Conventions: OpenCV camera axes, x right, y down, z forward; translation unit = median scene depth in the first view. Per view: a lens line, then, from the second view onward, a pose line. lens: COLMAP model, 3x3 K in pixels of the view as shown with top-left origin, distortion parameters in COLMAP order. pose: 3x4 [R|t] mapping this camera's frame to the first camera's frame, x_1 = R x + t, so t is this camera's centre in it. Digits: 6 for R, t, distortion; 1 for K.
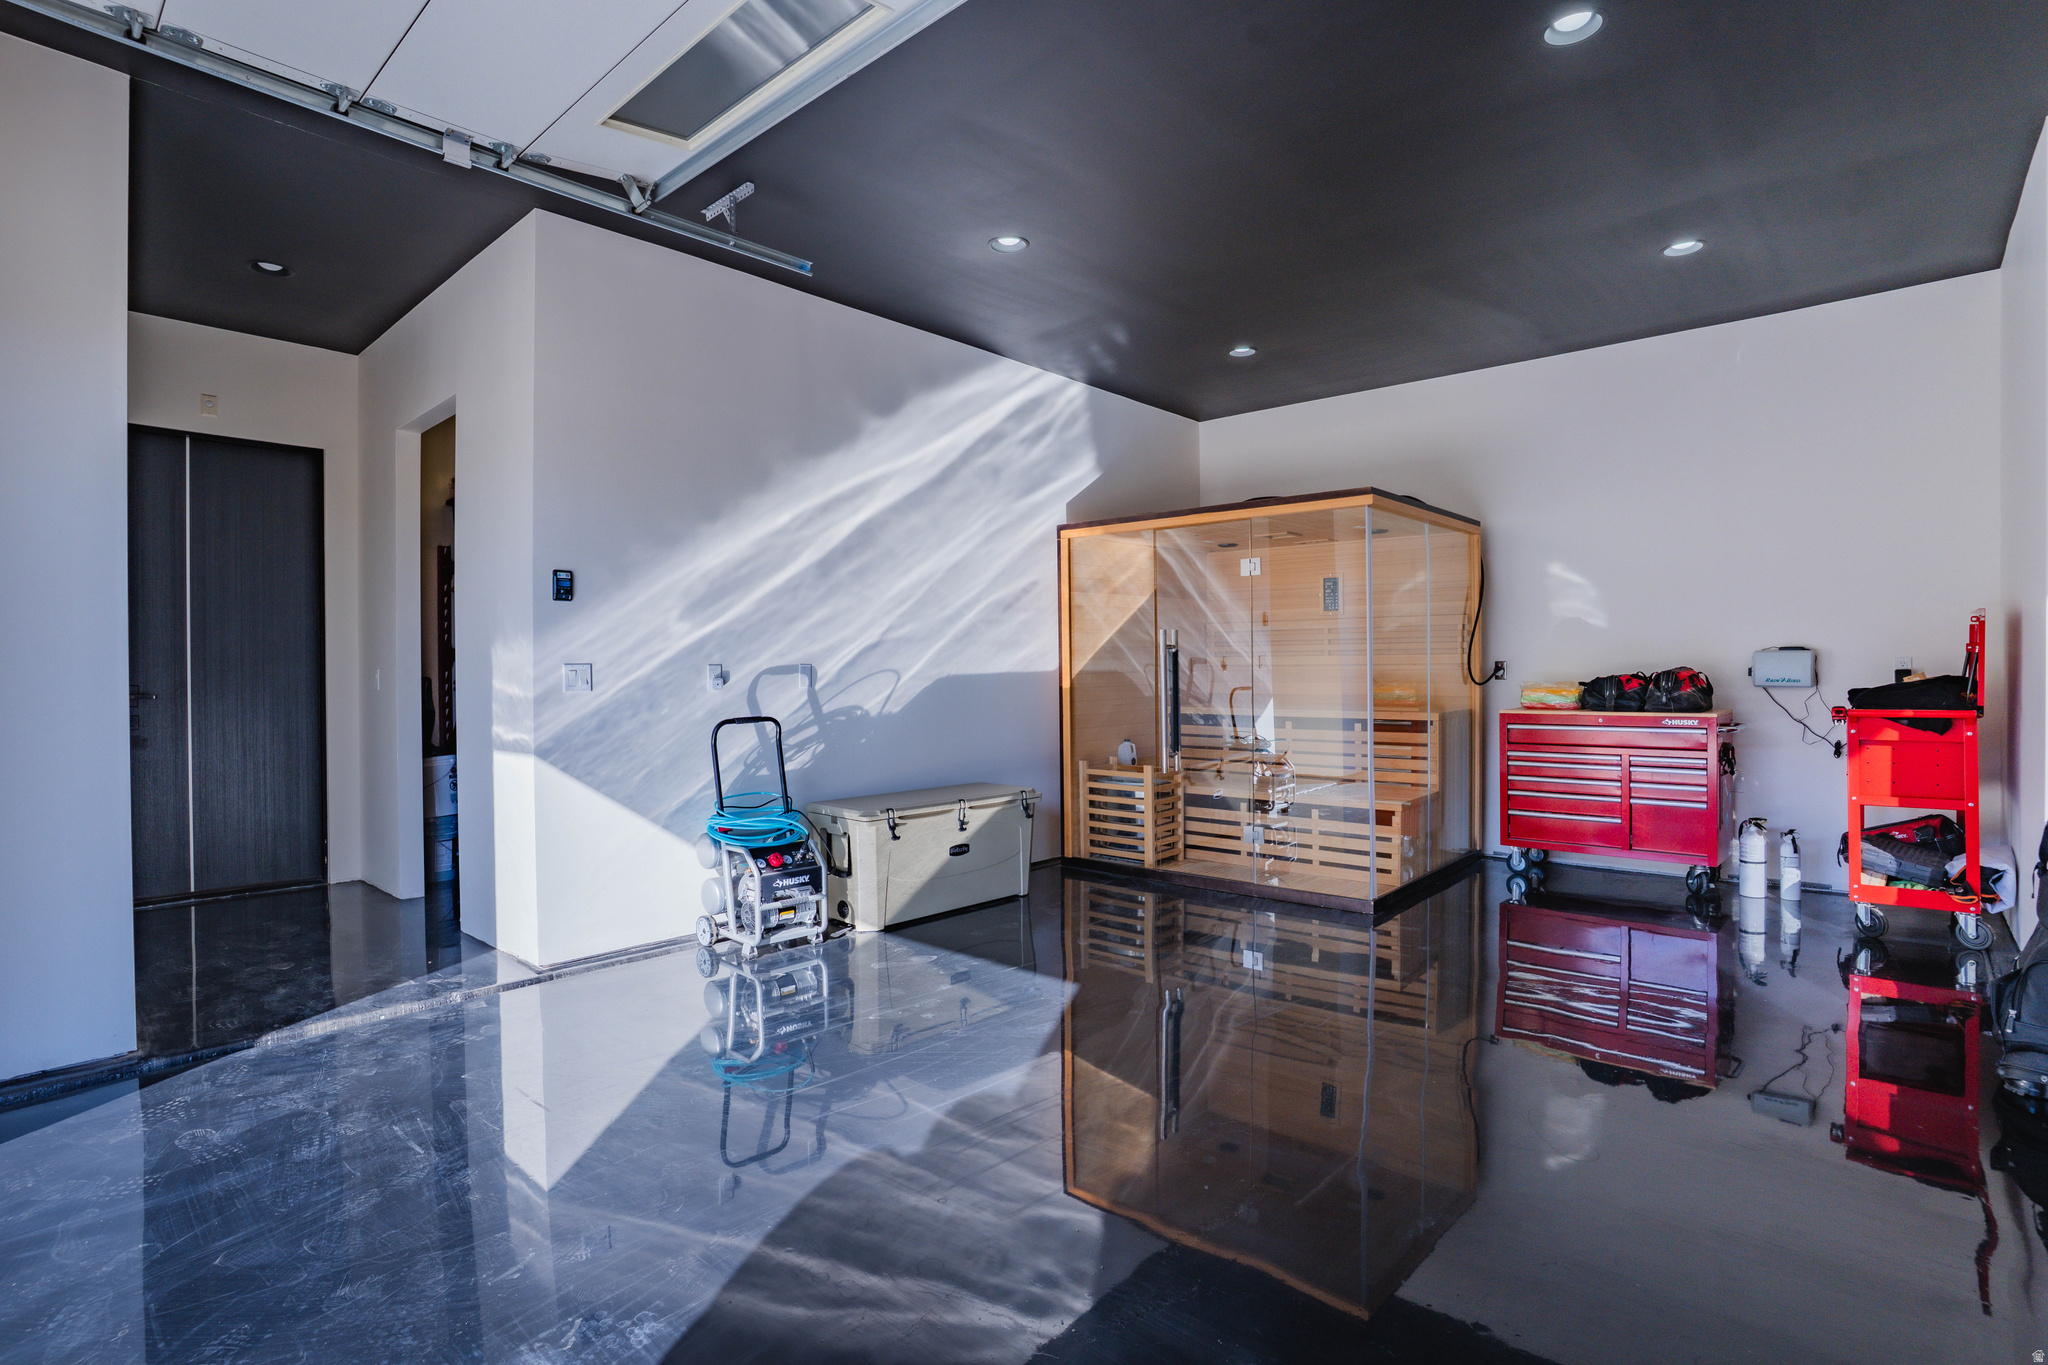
lens RADIAL K [[1014.7, 0, 993.9], [0, 1014.7, 681.8], [0, 0, 1]] dist [-0.024422, 0.000456]
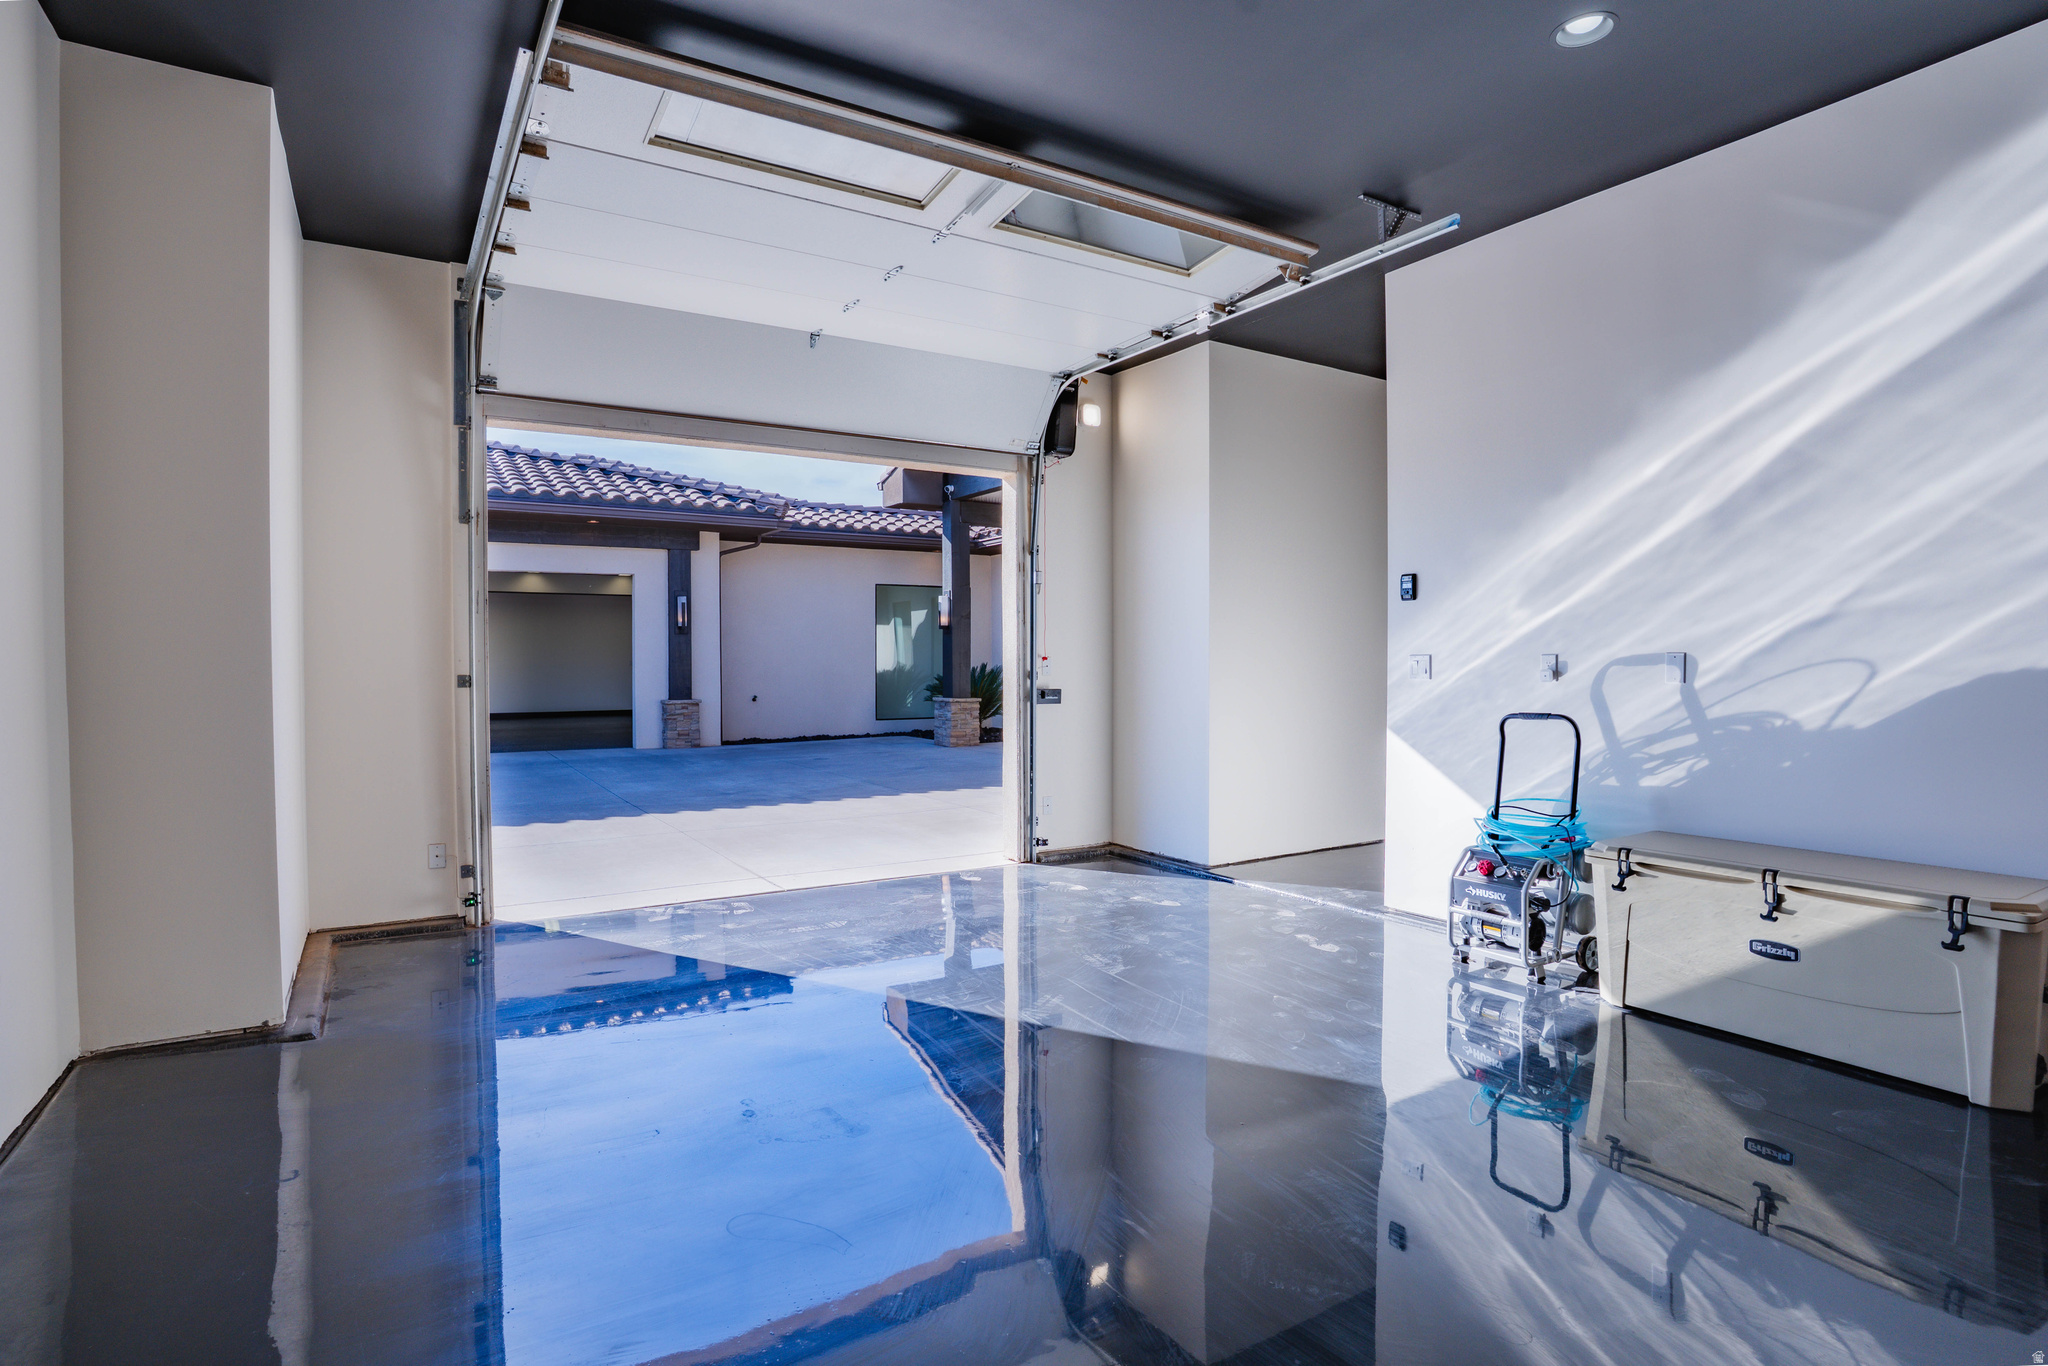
lens RADIAL K [[1014.7, 0, 993.9], [0, 1014.7, 682.3], [0, 0, 1]] dist [-0.024422, 0.000456]
pose [[-0.261775, 0.028980, -0.964694, 0.682845], [-0.001287, 0.999538, 0.030376, -0.016795], [0.965128, 0.009193, -0.261616, 0.705538]]
